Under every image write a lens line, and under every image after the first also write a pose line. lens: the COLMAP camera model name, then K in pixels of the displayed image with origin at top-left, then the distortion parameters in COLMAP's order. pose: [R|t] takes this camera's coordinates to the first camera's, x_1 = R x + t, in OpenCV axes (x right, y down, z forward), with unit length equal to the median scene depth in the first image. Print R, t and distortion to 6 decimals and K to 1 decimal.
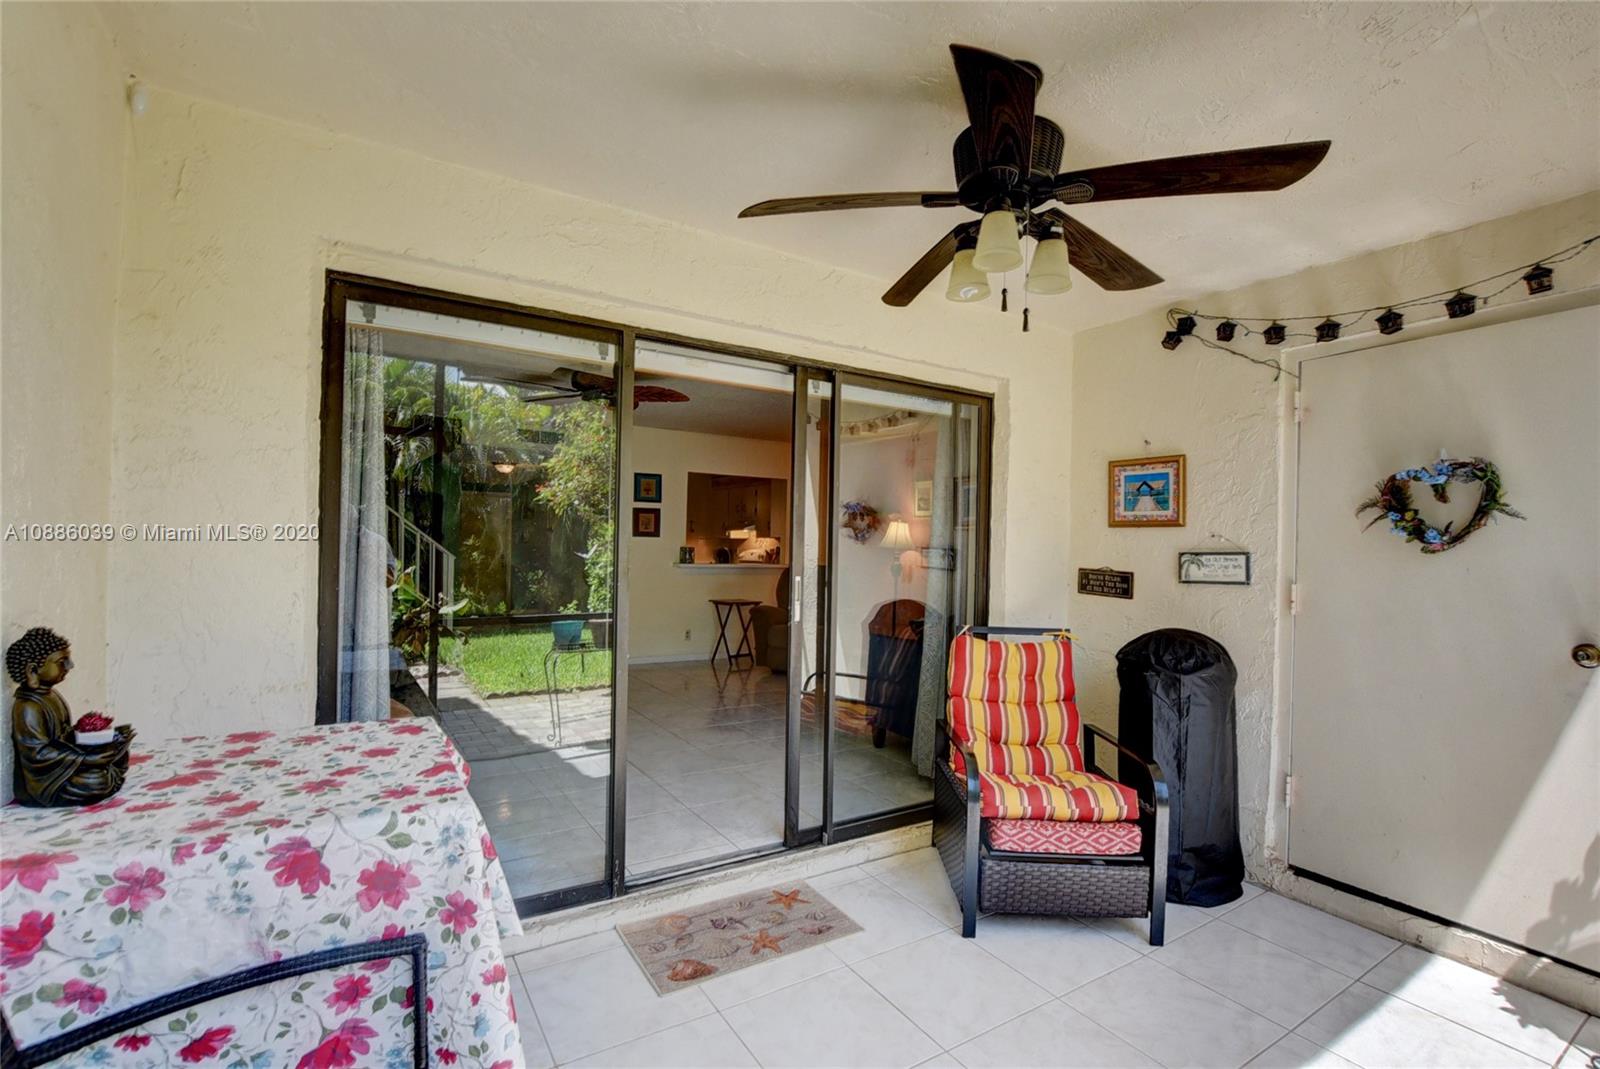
lens RADIAL K [[712.2, 0, 806.9], [0, 712.2, 545.7], [0, 0, 1]] dist [-0.000377, -0.000105]
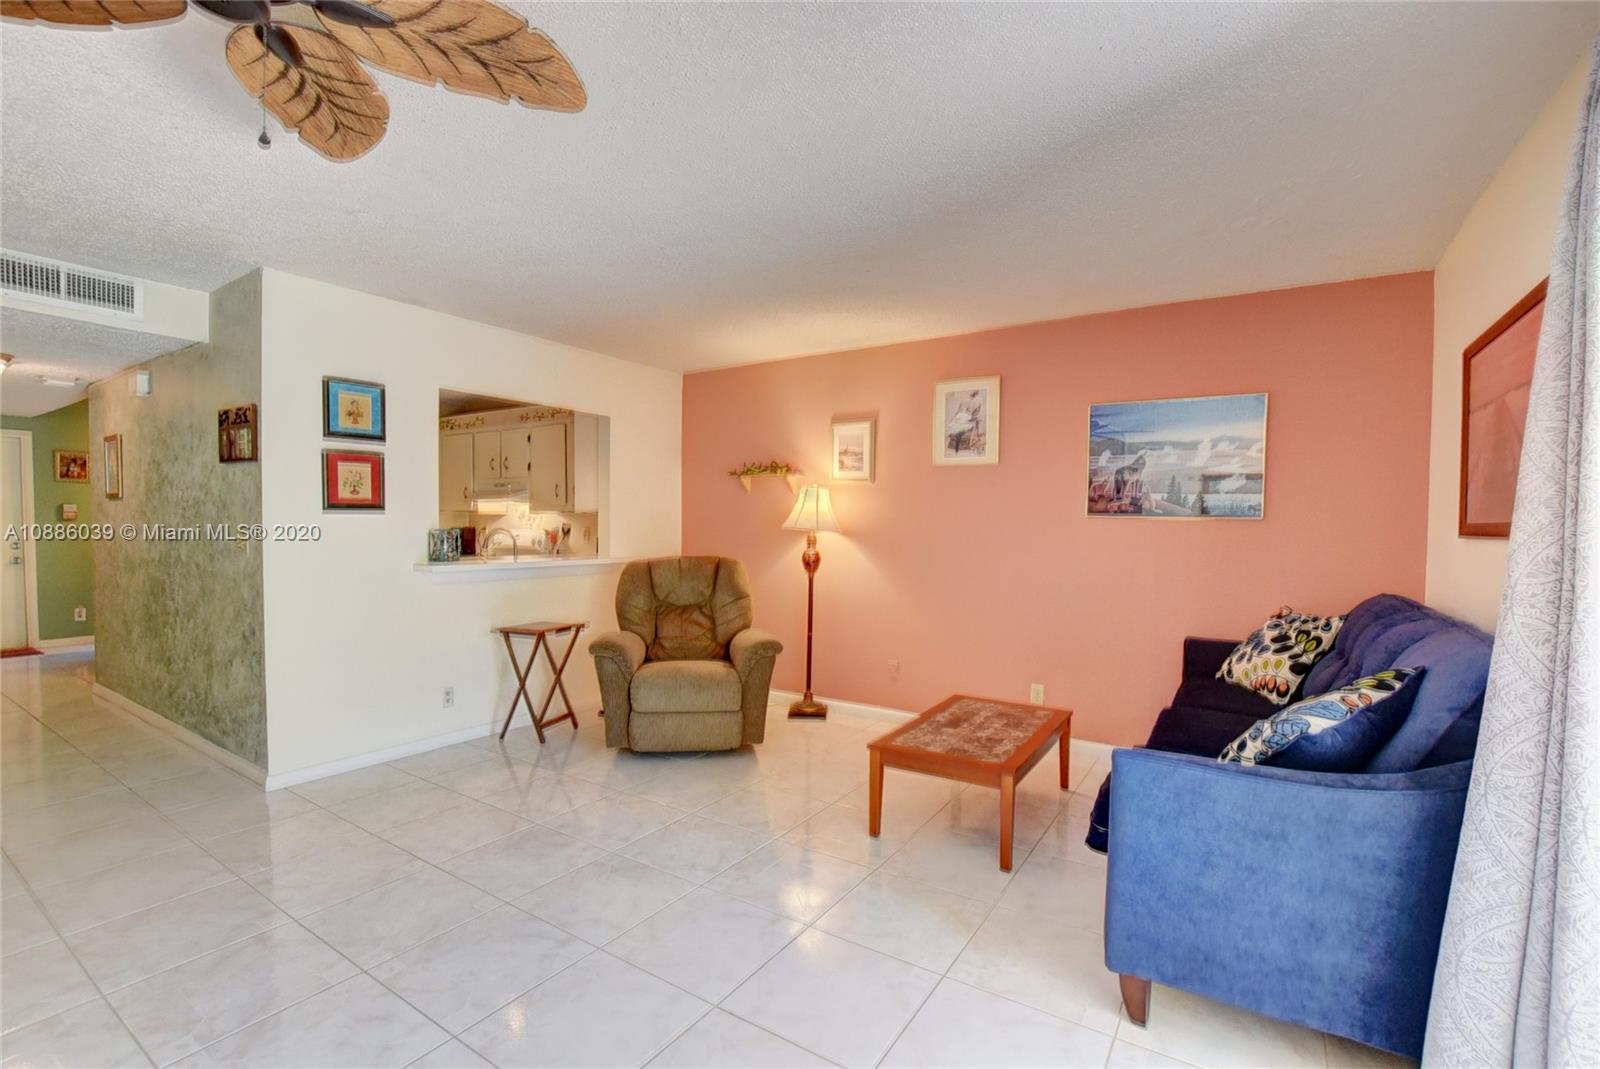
lens RADIAL K [[712.2, 0, 806.9], [0, 712.2, 545.7], [0, 0, 1]] dist [-0.000377, -0.000105]
pose [[0.912160, -0.024716, 0.409088, -0.139597], [0.009763, 0.999207, 0.038601, -0.004392], [-0.409718, -0.031216, 0.911678, 0.417840]]
